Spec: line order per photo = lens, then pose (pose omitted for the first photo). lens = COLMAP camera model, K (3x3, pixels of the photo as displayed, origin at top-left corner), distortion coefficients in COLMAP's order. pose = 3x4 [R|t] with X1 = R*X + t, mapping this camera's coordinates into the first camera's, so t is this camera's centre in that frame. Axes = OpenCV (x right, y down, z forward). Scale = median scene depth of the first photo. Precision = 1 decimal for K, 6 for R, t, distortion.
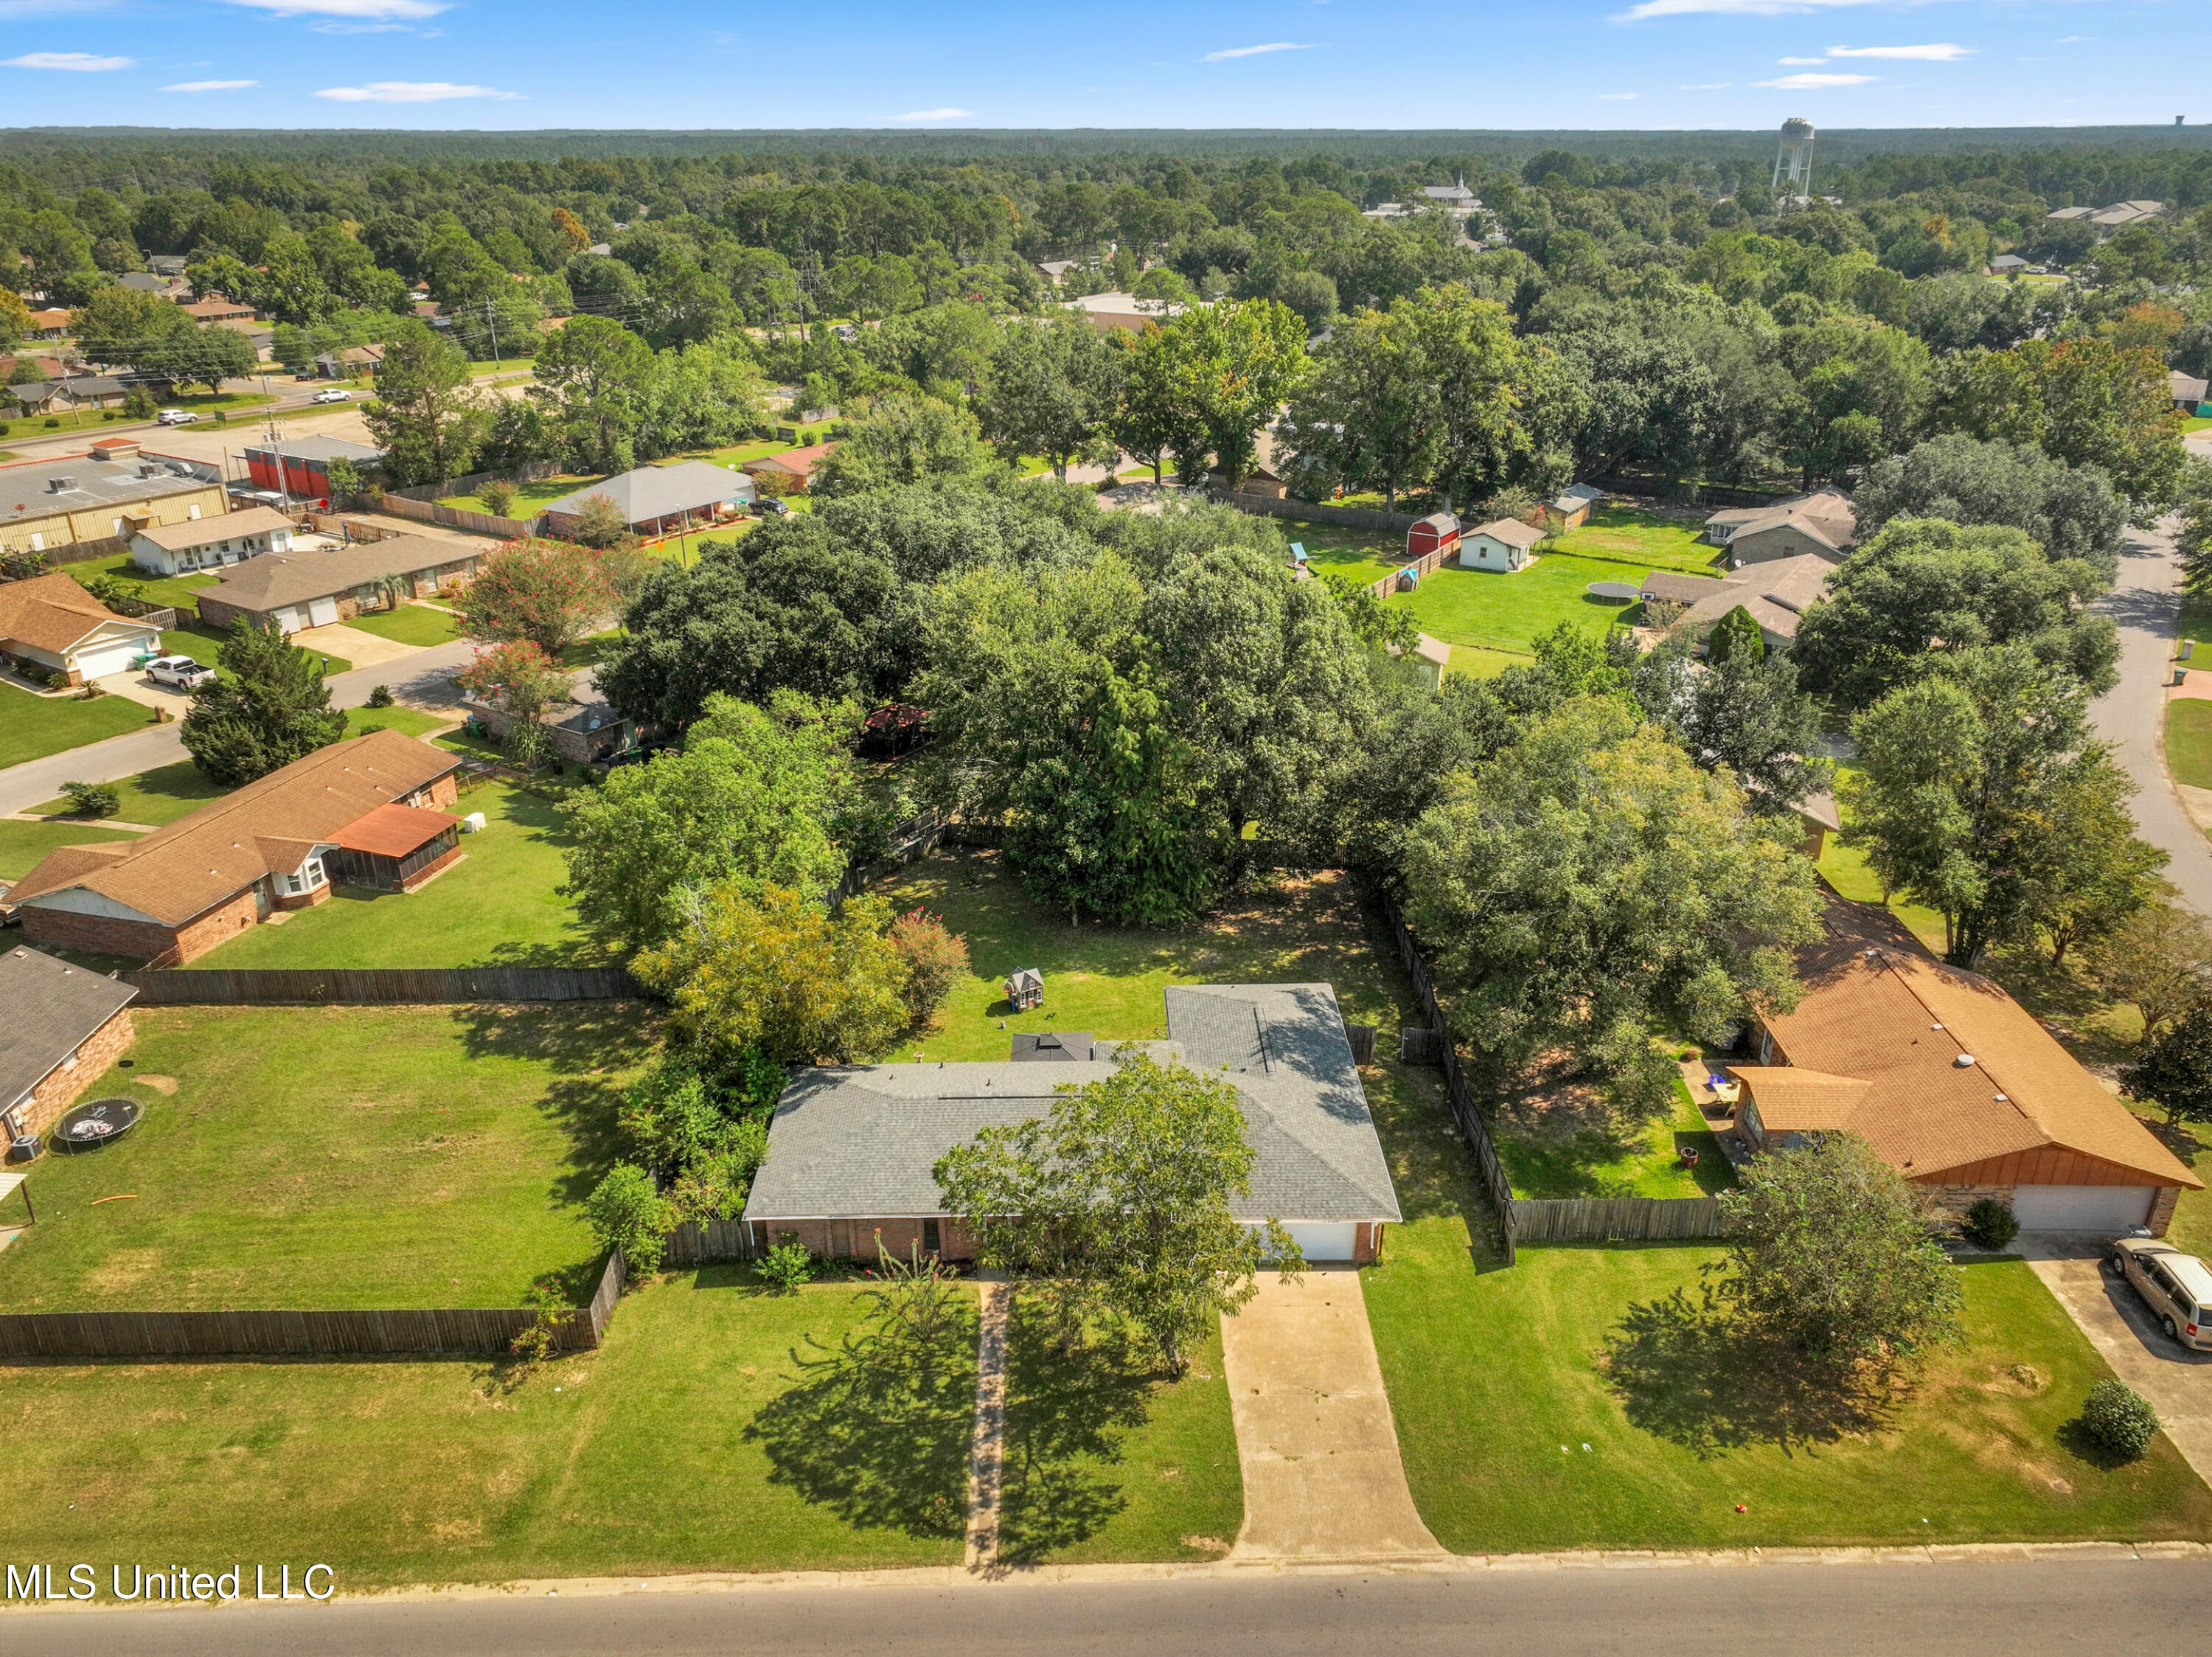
lens RADIAL K [[1591.2, 0, 1114.9], [0, 1591.2, 835.3], [0, 0, 1]] dist [-0.007708, 0.023615]
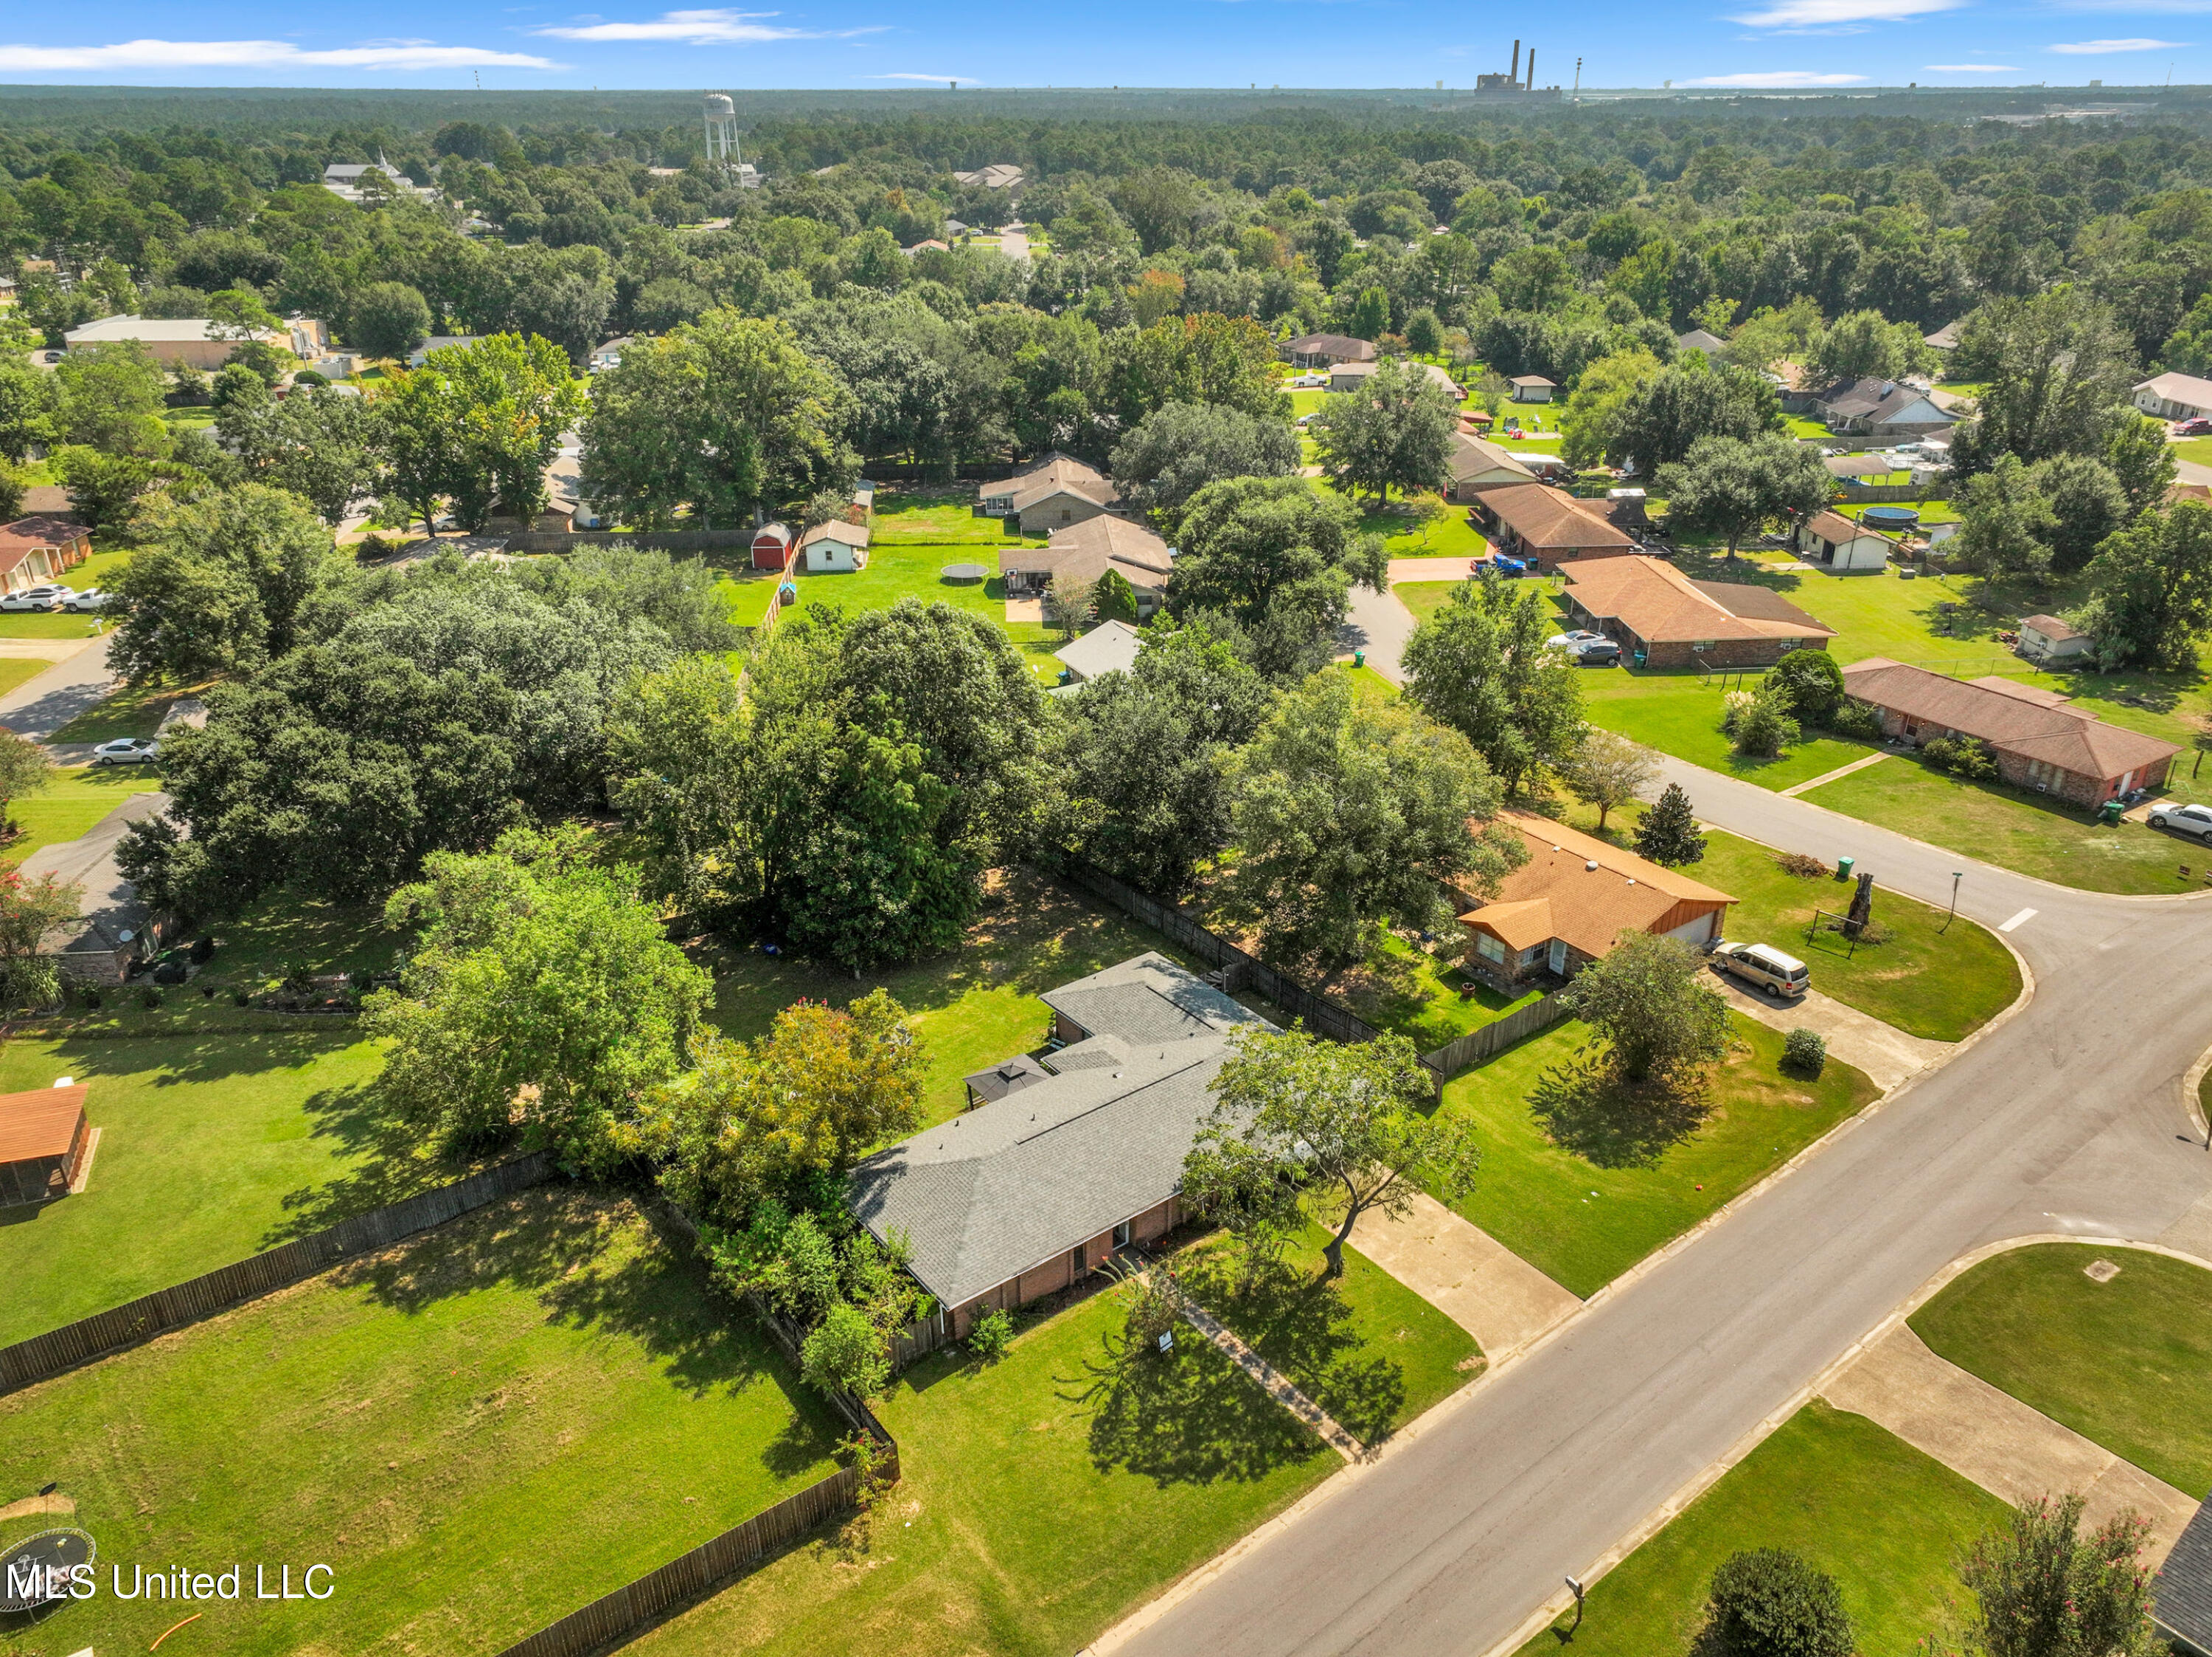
lens RADIAL K [[1591.2, 0, 1114.9], [0, 1591.2, 835.3], [0, 0, 1]] dist [-0.007708, 0.023615]
pose [[0.802784, -0.252545, 0.540146, -0.462183], [0.241355, 0.965977, 0.092931, -0.096938], [-0.545238, 0.055764, 0.836424, 0.029516]]
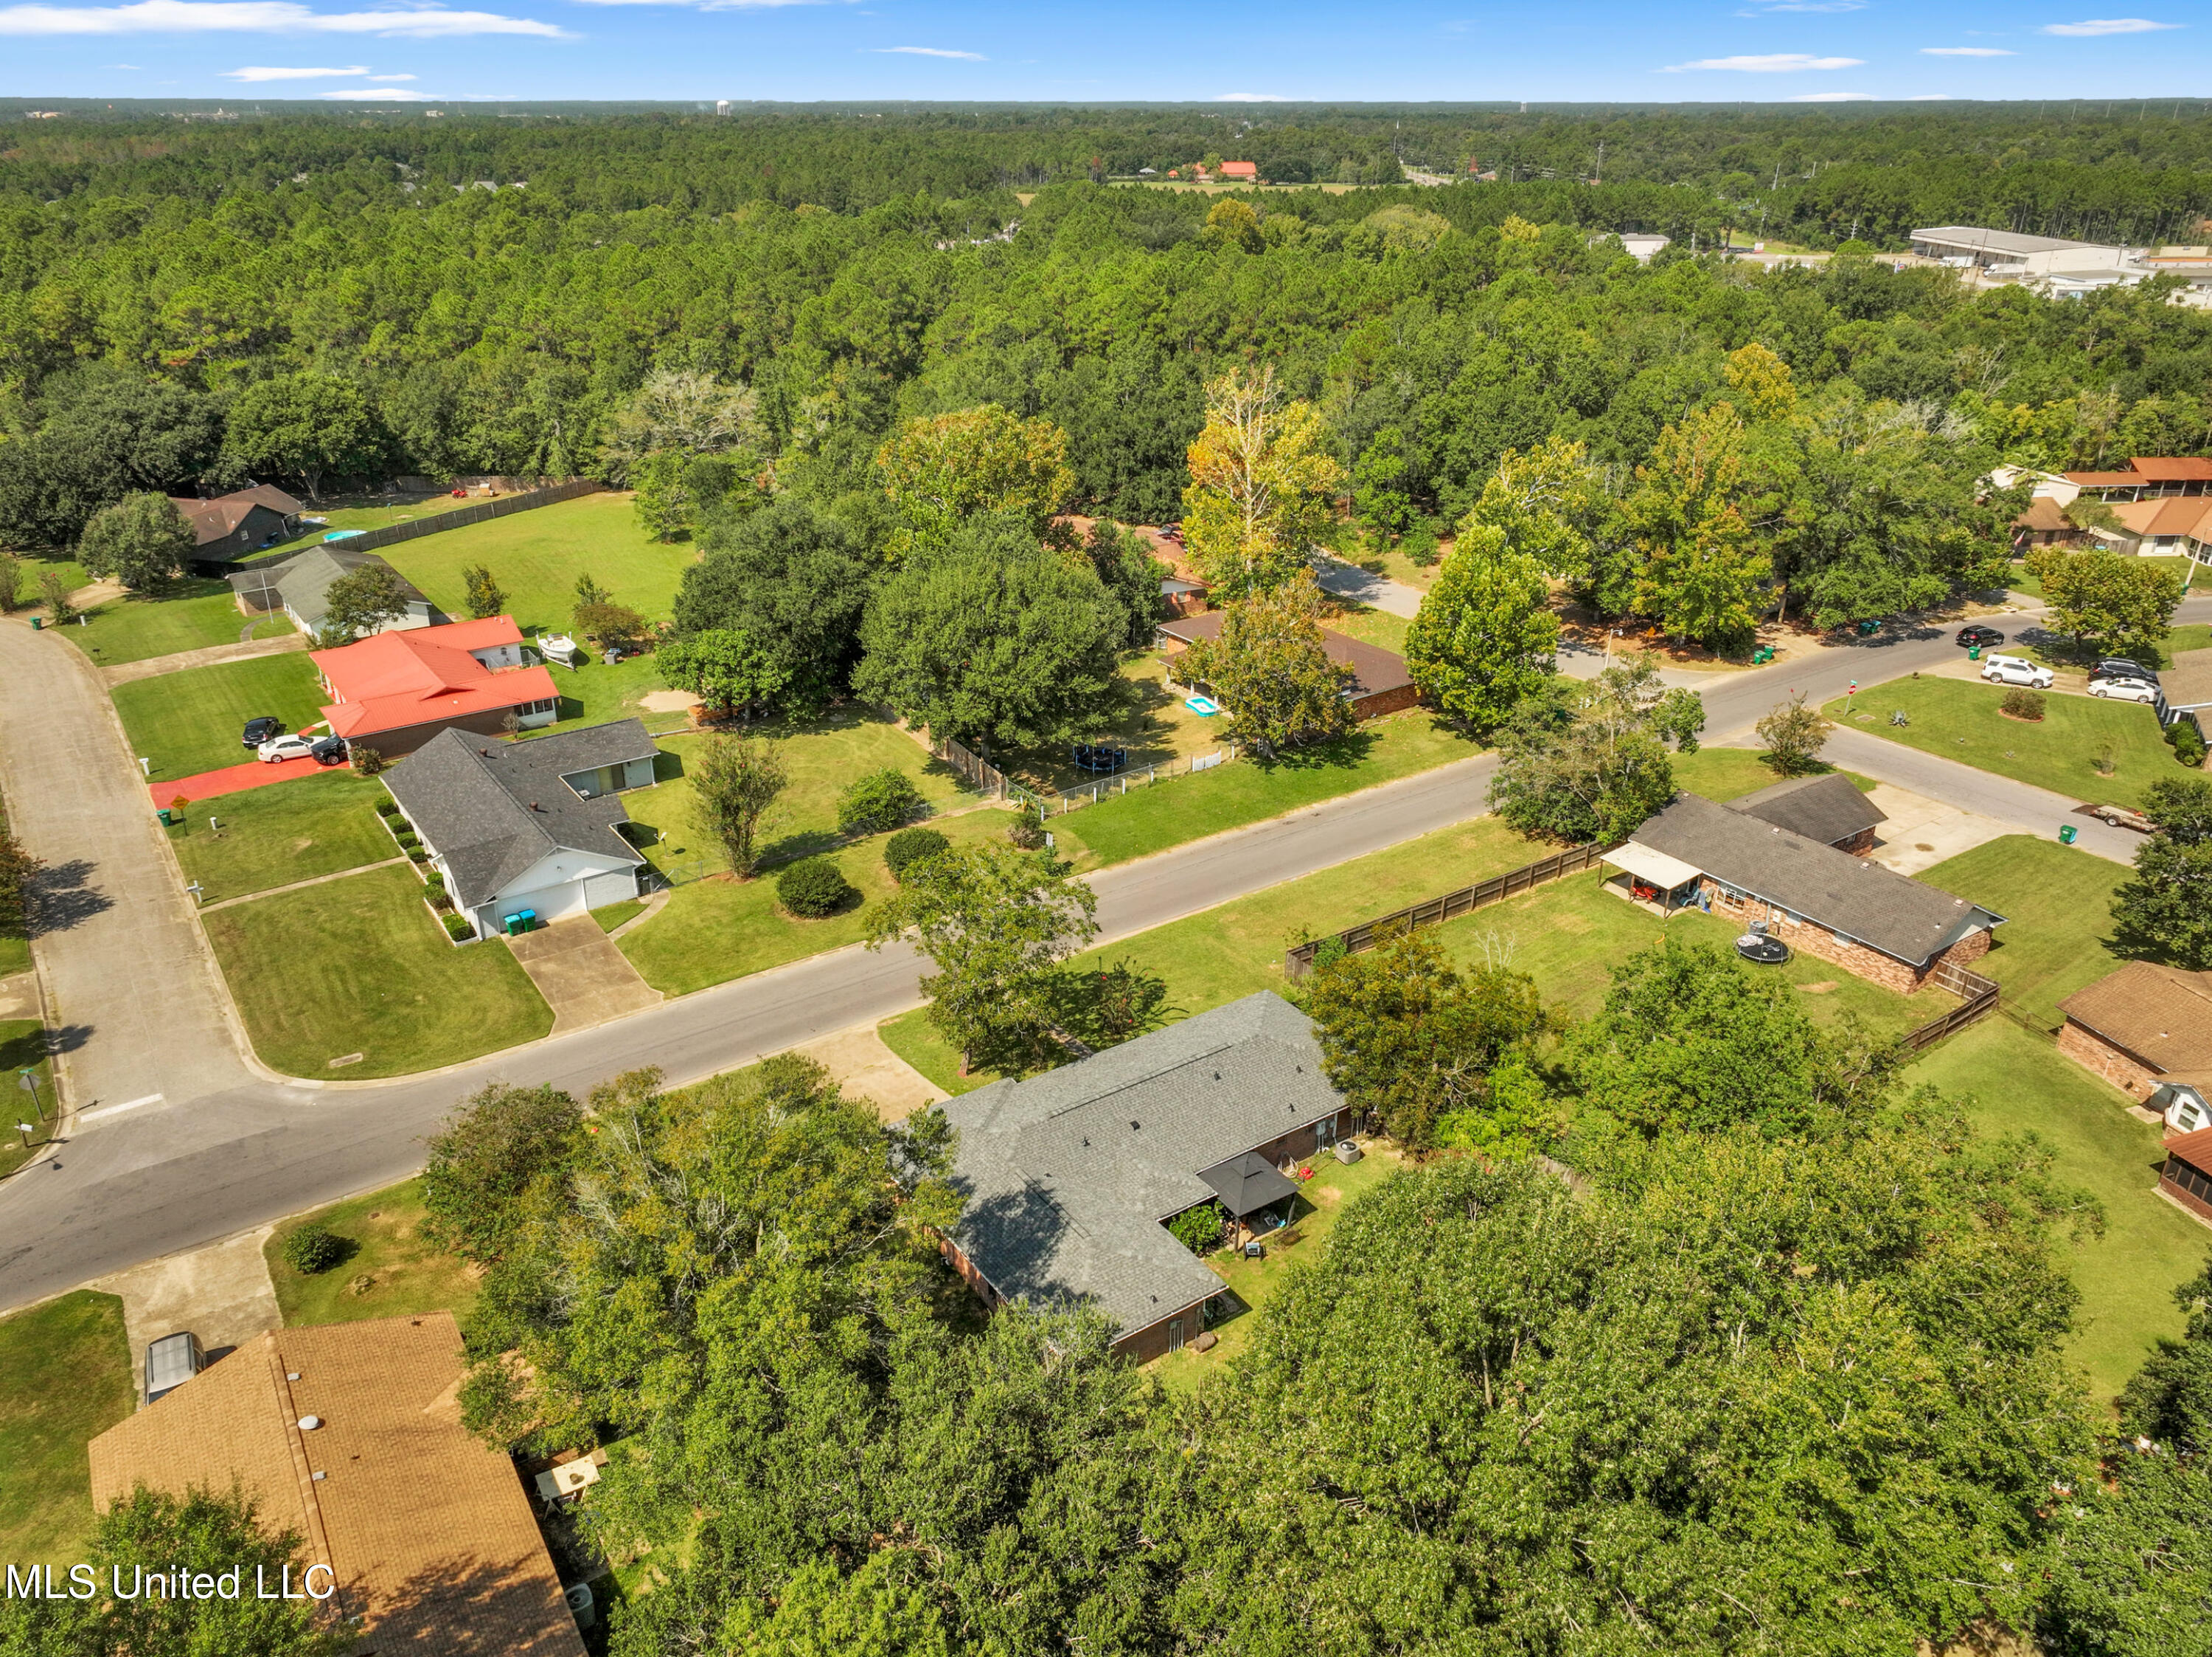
lens RADIAL K [[1591.2, 0, 1114.9], [0, 1591.2, 835.3], [0, 0, 1]] dist [-0.007708, 0.023615]
pose [[-0.828734, 0.234817, -0.507997, 0.425645], [-0.225425, 0.690758, 0.687049, -0.596061], [0.512235, 0.683896, -0.519521, 1.153342]]
